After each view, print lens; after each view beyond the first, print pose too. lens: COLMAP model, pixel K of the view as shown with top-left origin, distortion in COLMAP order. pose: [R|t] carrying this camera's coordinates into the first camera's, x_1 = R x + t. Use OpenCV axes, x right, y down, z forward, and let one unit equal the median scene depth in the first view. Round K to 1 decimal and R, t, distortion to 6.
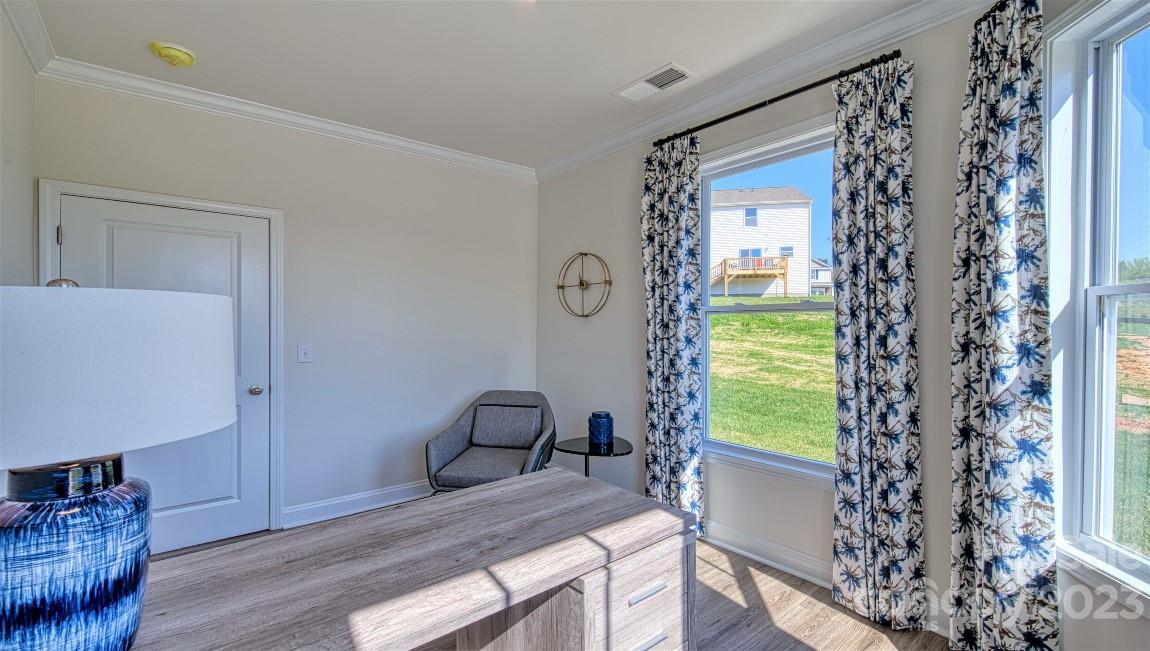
lens RADIAL K [[497.1, 0, 577.9], [0, 497.1, 329.8], [0, 0, 1]] dist [0.000616, -0.001111]
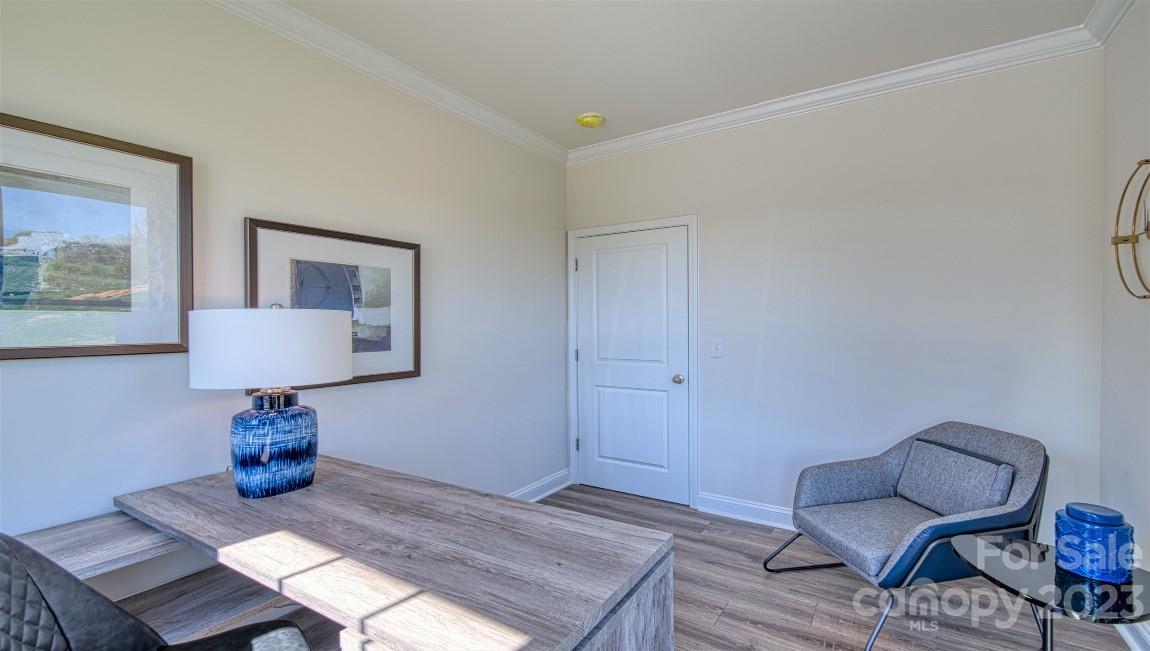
lens RADIAL K [[497.1, 0, 577.9], [0, 497.1, 329.1], [0, 0, 1]] dist [0.000616, -0.001111]
pose [[0.298198, 0.009604, -0.954456, 0.794990], [0.002974, 0.999935, 0.010991, -0.012454], [0.954499, -0.006116, 0.298150, 0.970247]]
